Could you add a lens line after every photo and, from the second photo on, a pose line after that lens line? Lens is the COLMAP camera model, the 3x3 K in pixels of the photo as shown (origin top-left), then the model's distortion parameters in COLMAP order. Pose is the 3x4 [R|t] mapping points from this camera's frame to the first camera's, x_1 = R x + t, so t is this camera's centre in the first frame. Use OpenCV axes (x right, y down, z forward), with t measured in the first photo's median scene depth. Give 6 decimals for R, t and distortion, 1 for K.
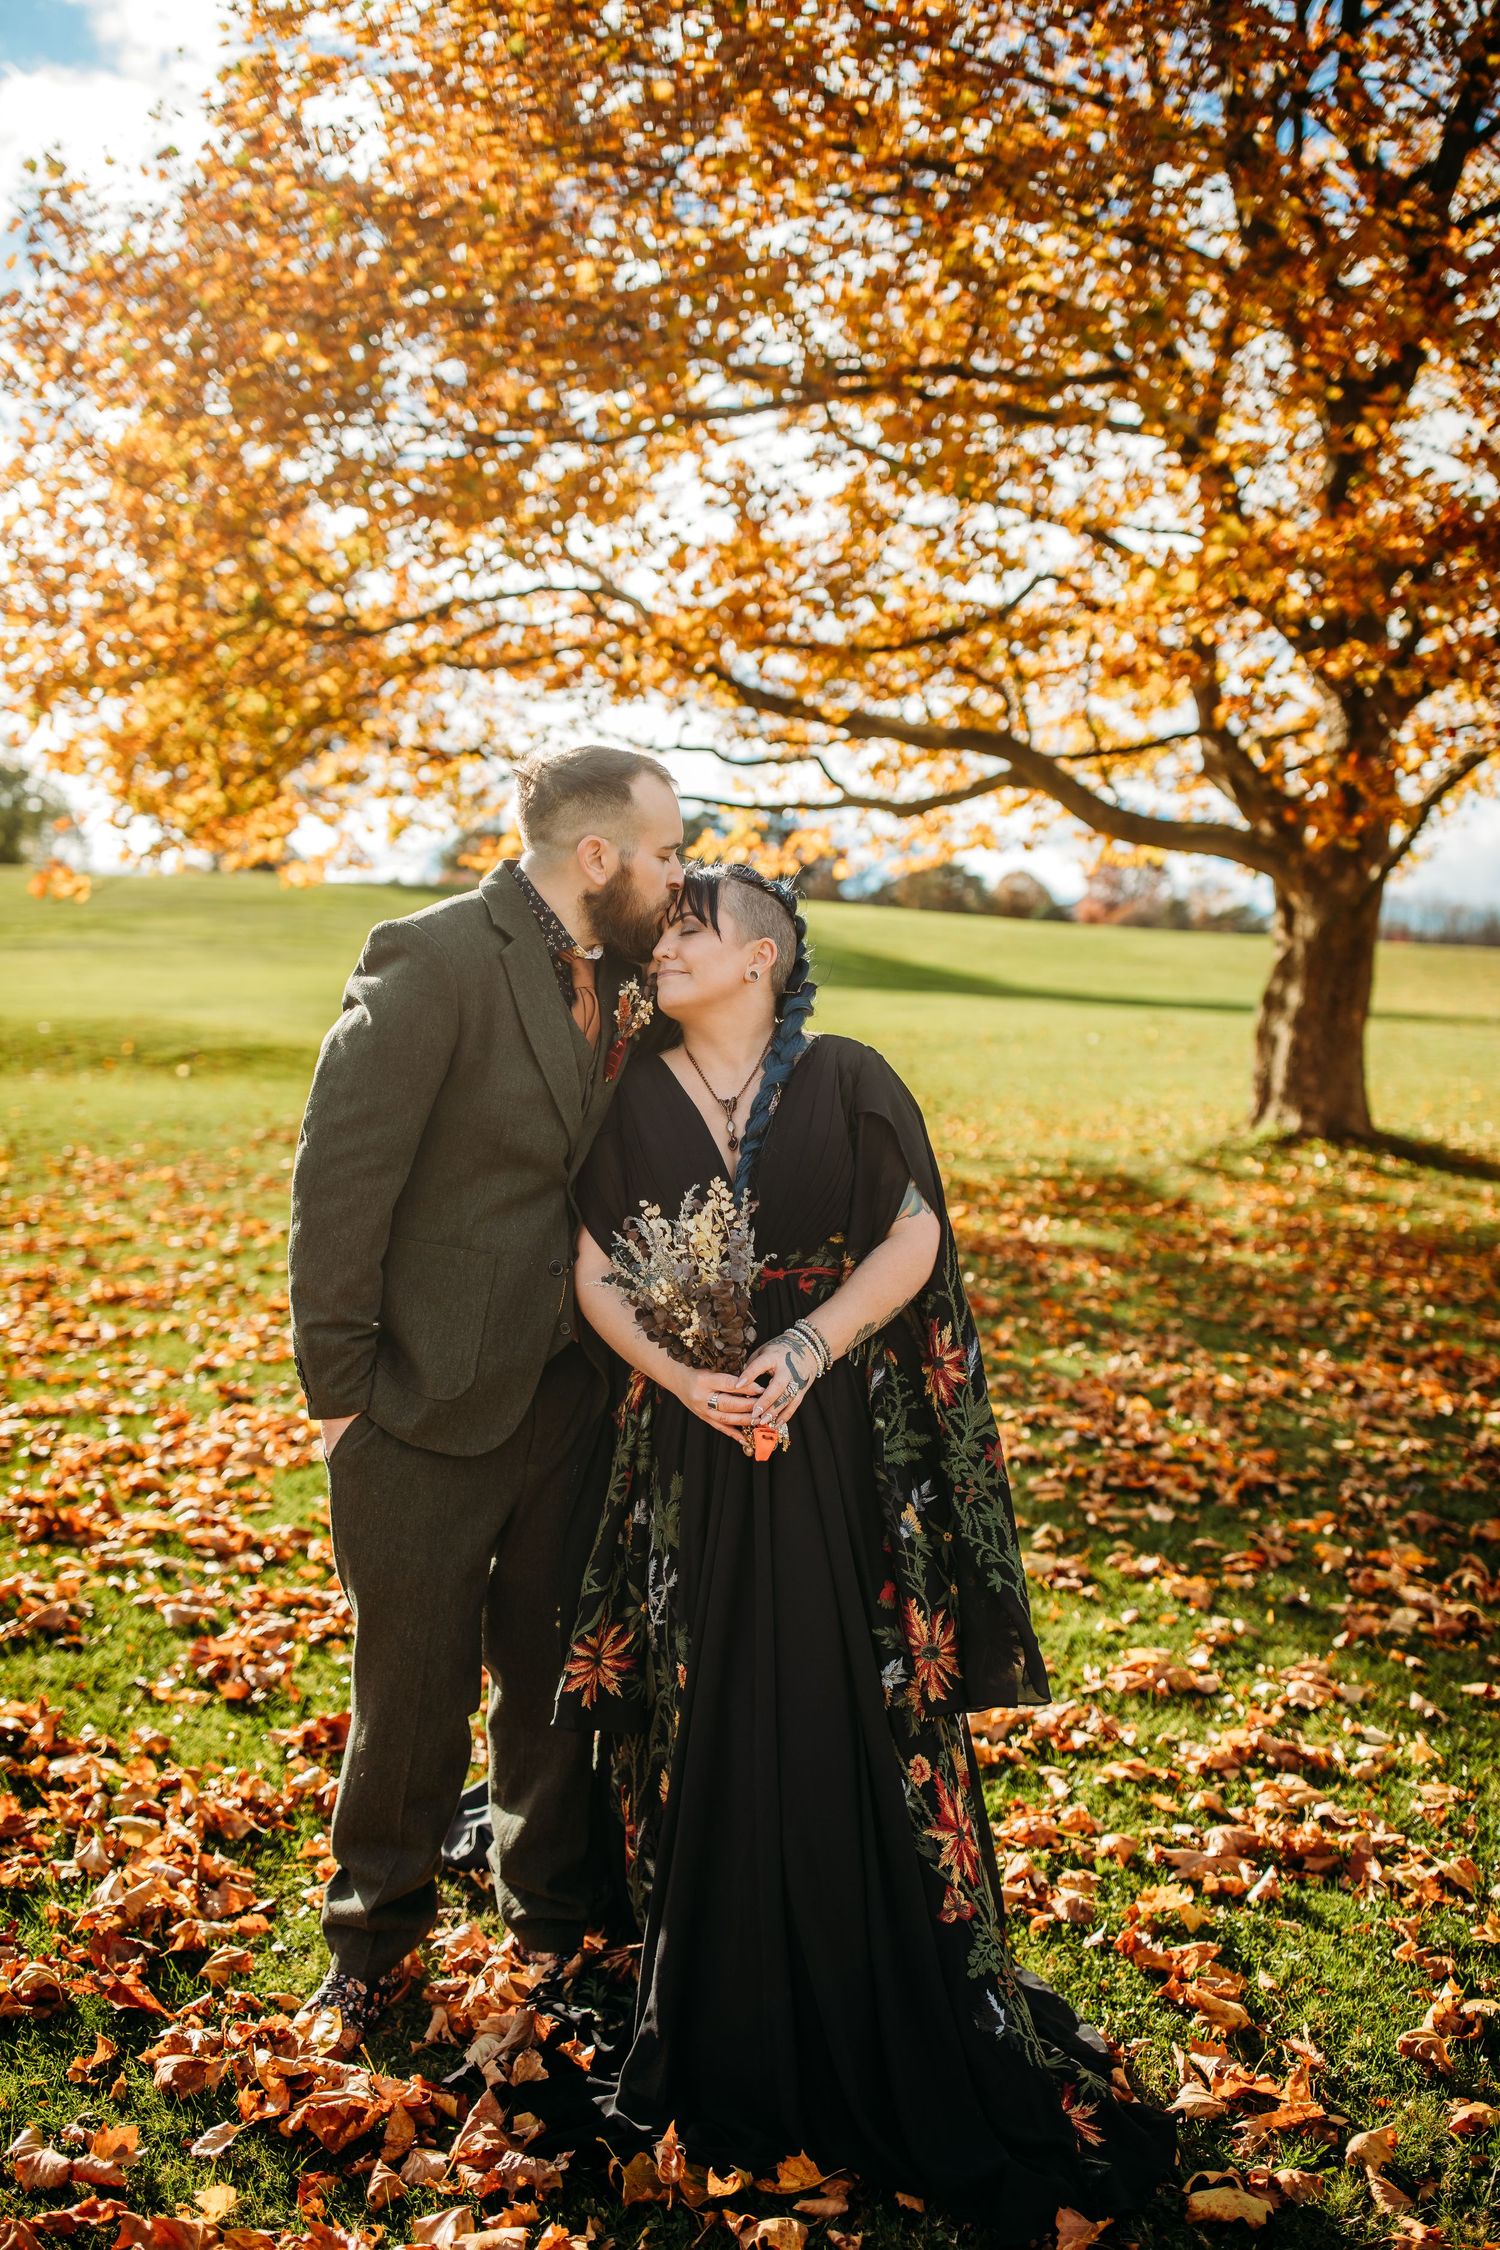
lens RADIAL K [[2246.3, 0, 753.3], [0, 2246.3, 1156.3], [0, 0, 1]] dist [0.004780, 0.009481]
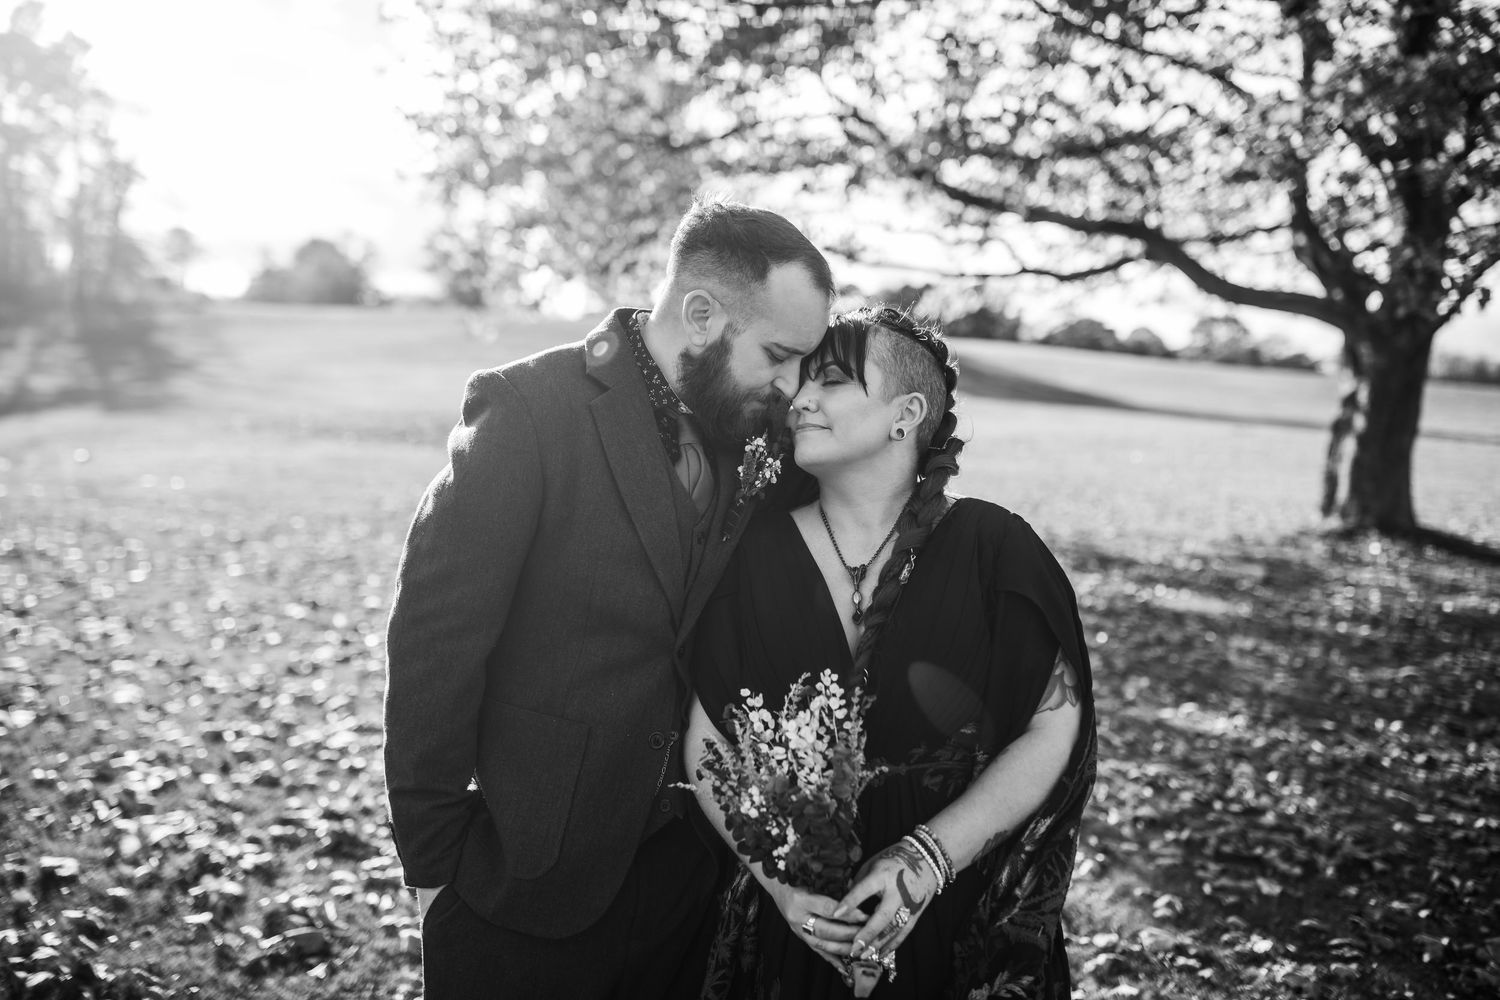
lens RADIAL K [[1497.5, 0, 750.0], [0, 1497.5, 500.0], [0, 0, 1]] dist [0.004780, 0.009481]
pose [[0.990157, 0.036319, -0.135167, 0.014012], [-0.037179, 0.999301, -0.003845, -0.024578], [0.134933, 0.008833, 0.990815, 0.190271]]
